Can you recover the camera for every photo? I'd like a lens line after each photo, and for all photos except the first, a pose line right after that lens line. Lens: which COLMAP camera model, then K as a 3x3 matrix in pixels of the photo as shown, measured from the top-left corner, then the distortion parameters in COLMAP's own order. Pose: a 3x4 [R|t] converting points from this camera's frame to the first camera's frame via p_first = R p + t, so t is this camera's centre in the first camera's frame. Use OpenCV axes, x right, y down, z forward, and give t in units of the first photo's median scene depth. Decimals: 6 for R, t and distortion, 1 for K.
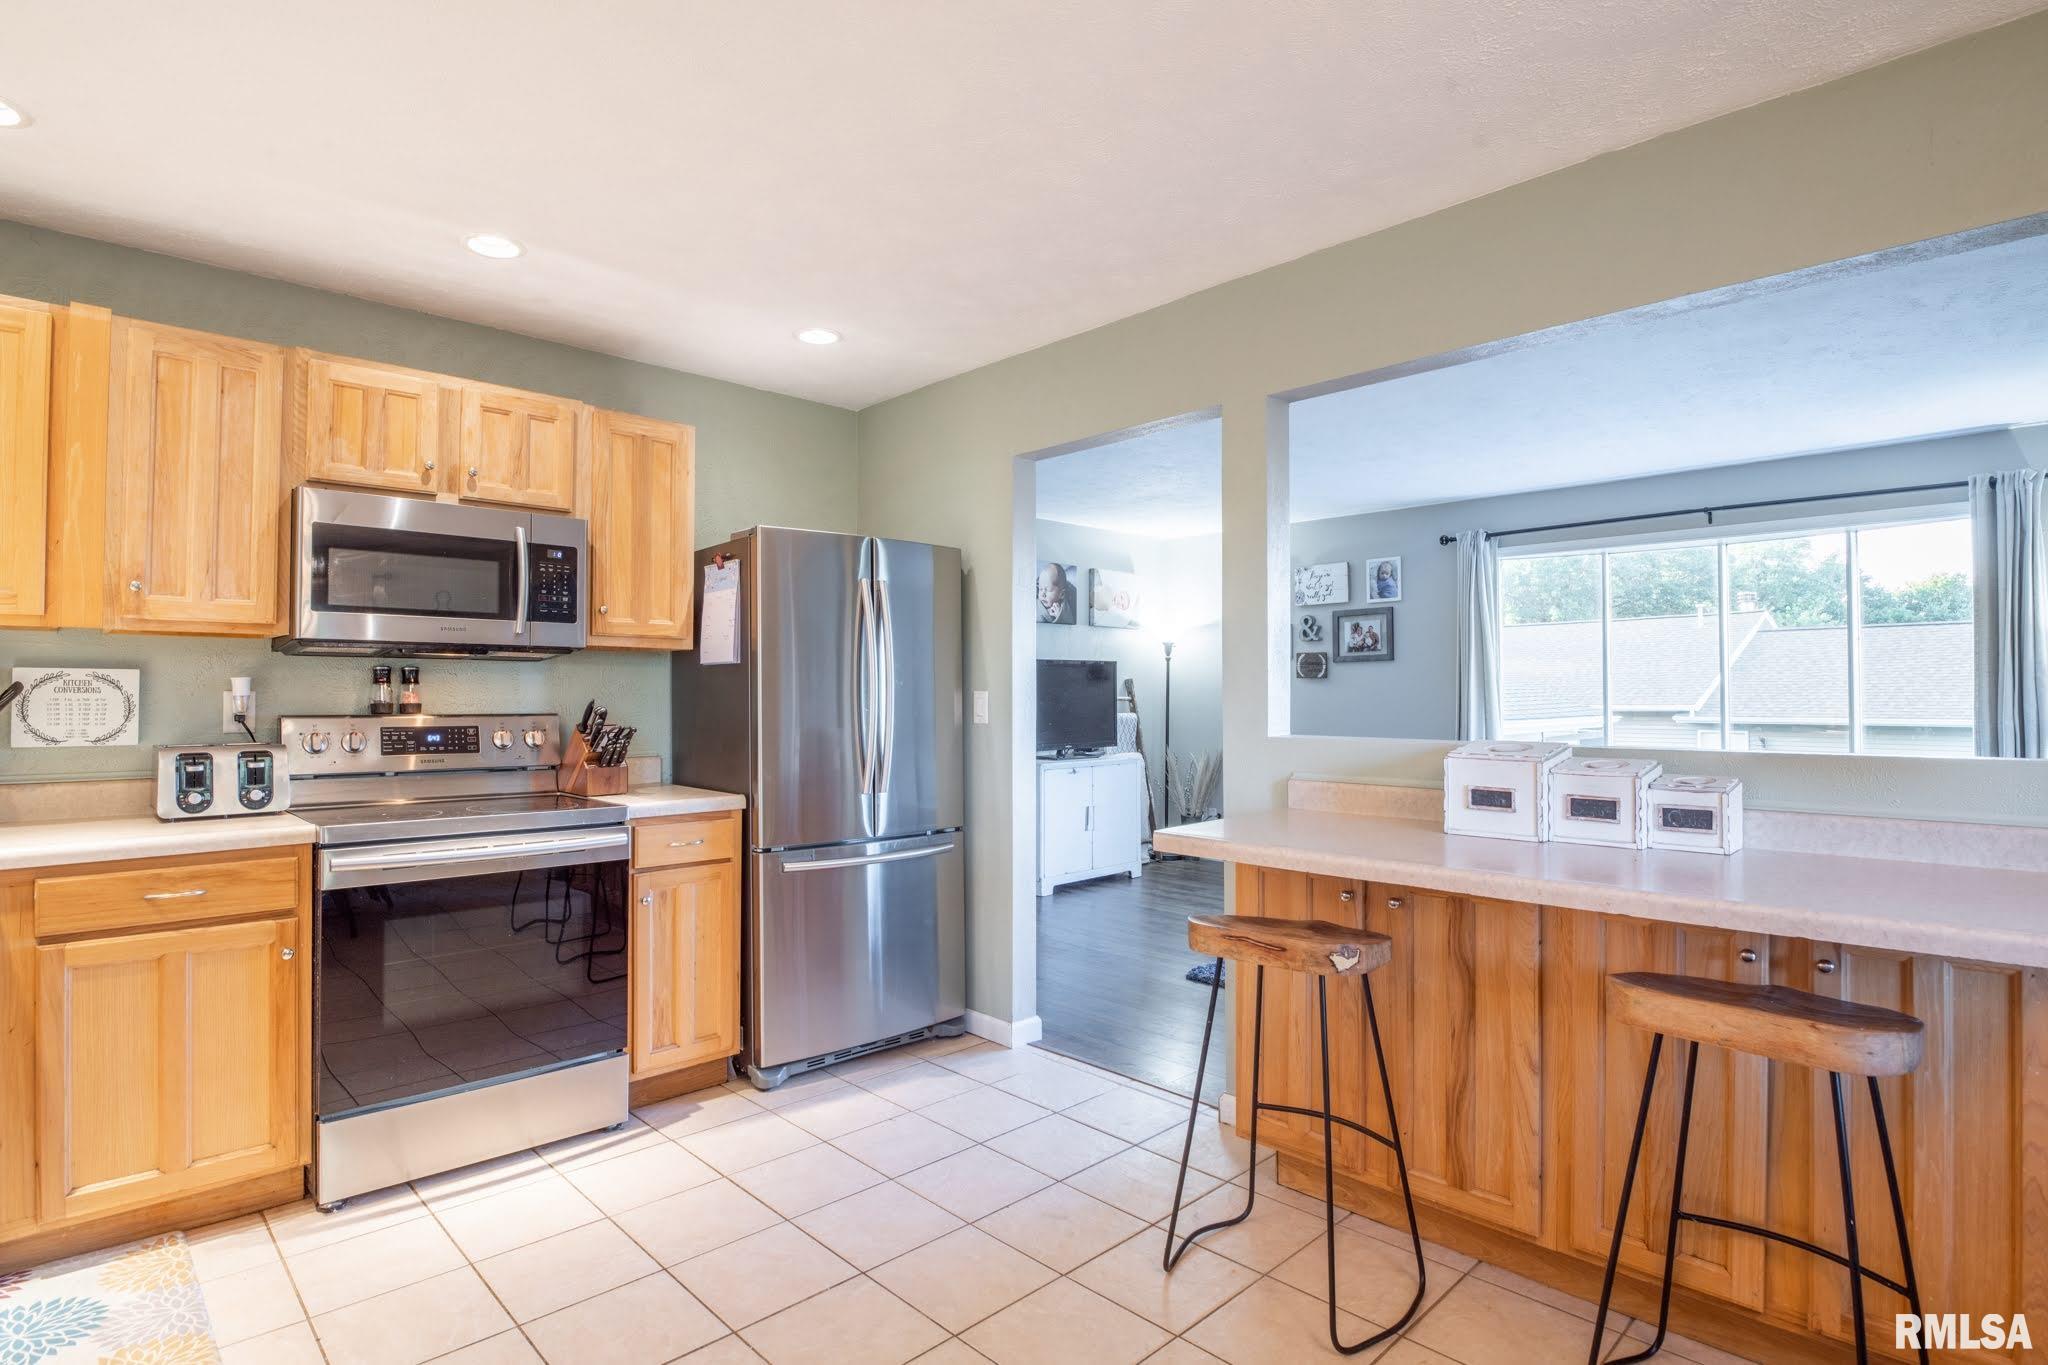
lens RADIAL K [[1026.6, 0, 1024.1], [0, 1026.6, 682.3], [0, 0, 1]] dist [-0.032839, -0.000654]
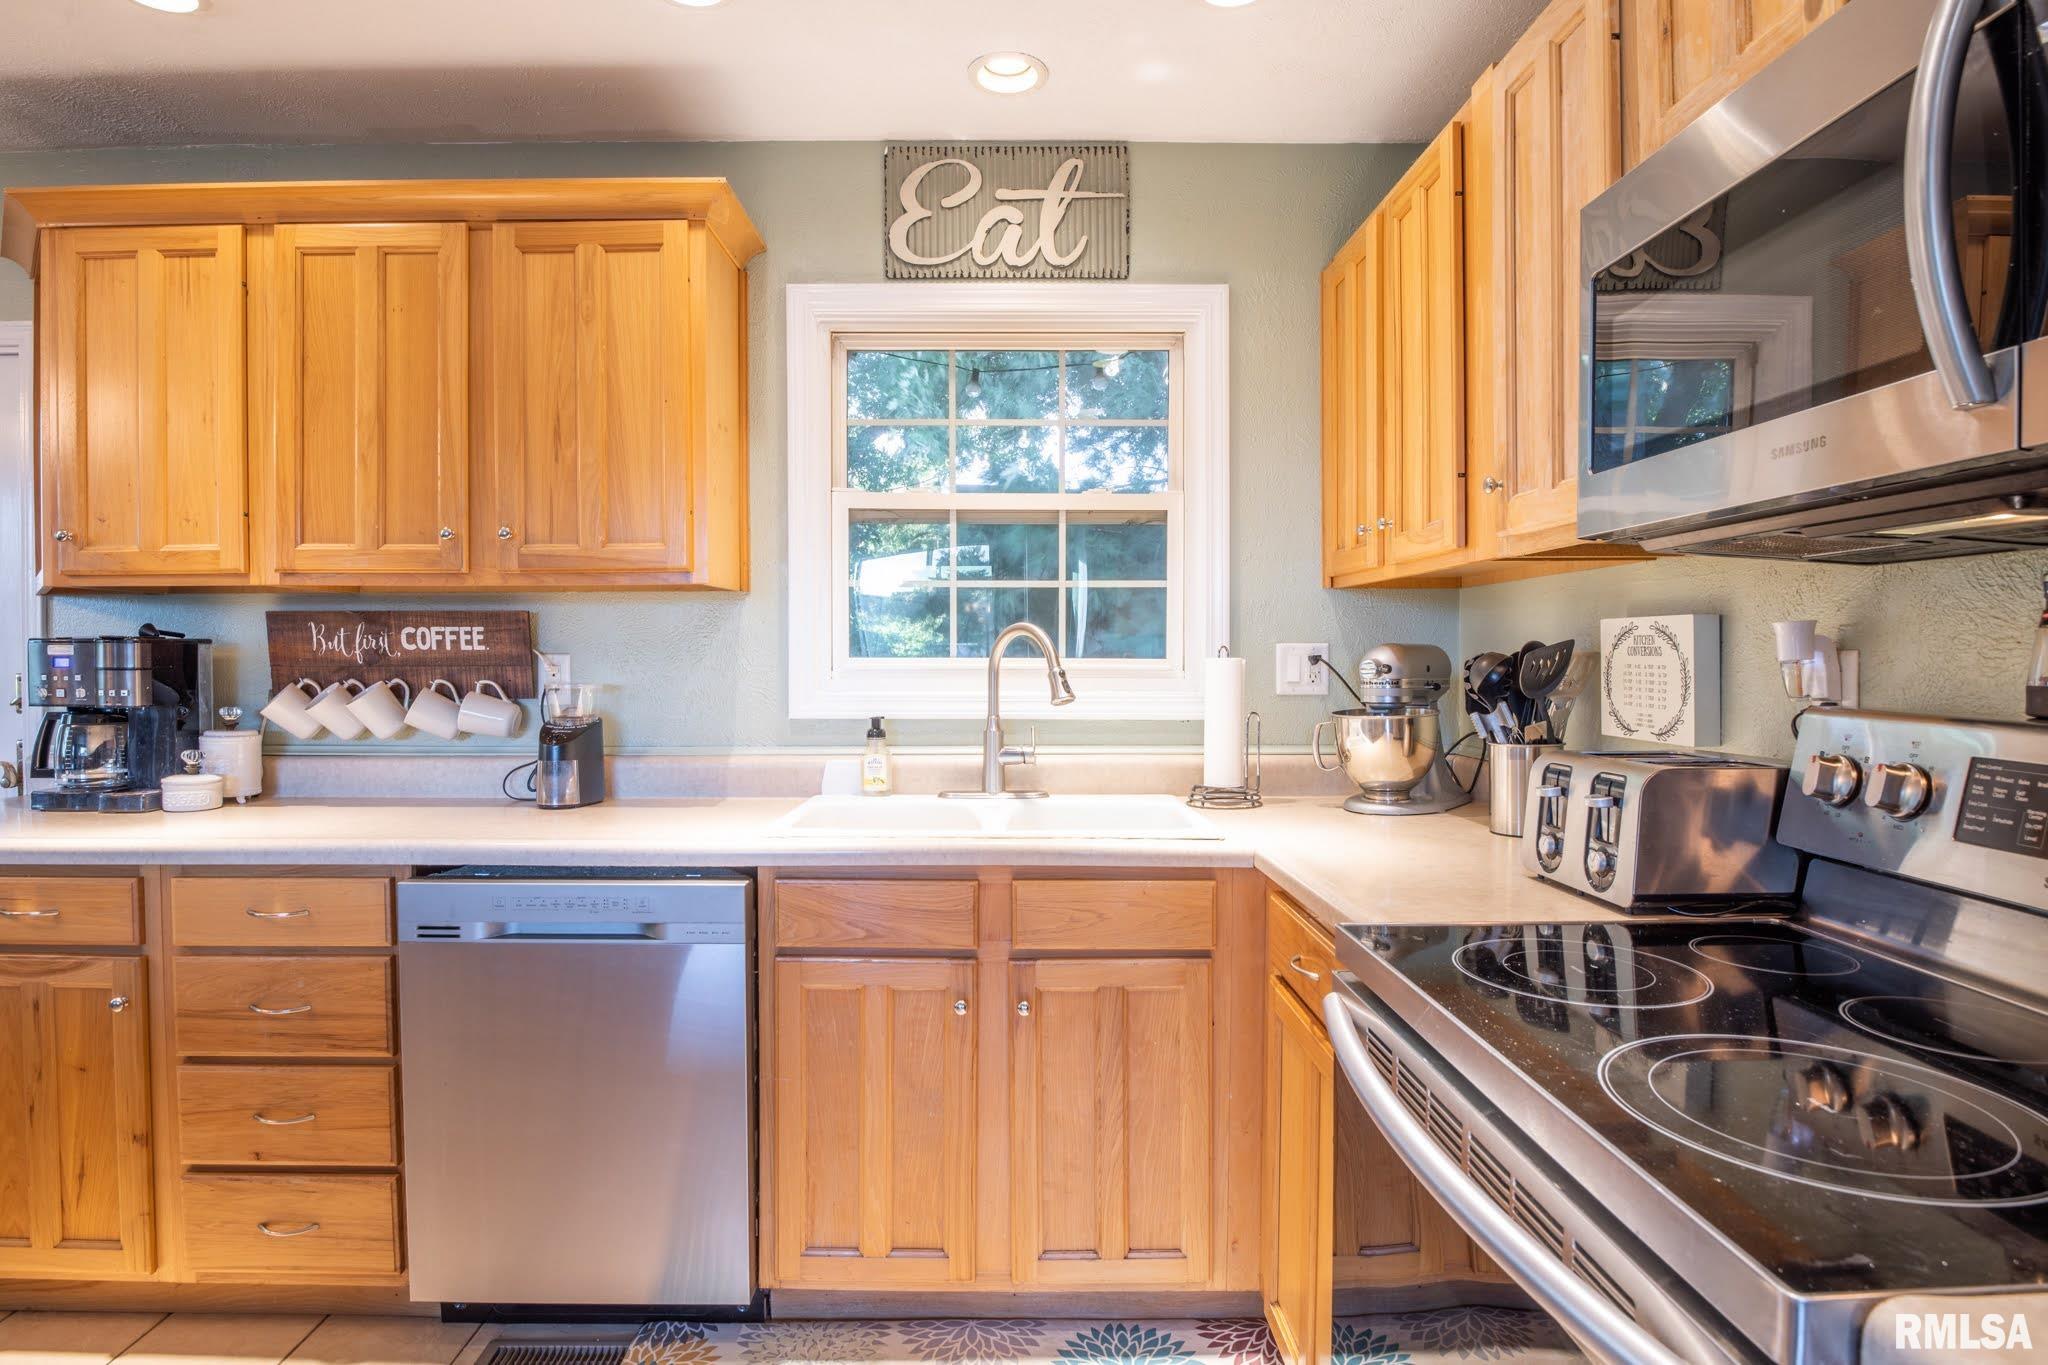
lens RADIAL K [[1026.6, 0, 1020.9], [0, 1026.6, 683.2], [0, 0, 1]] dist [-0.032839, -0.000654]
pose [[-0.692728, 0.017894, -0.720977, -0.224074], [0.012916, 0.999840, 0.012405, 0.014686], [0.721083, -0.000719, -0.692848, 1.143176]]
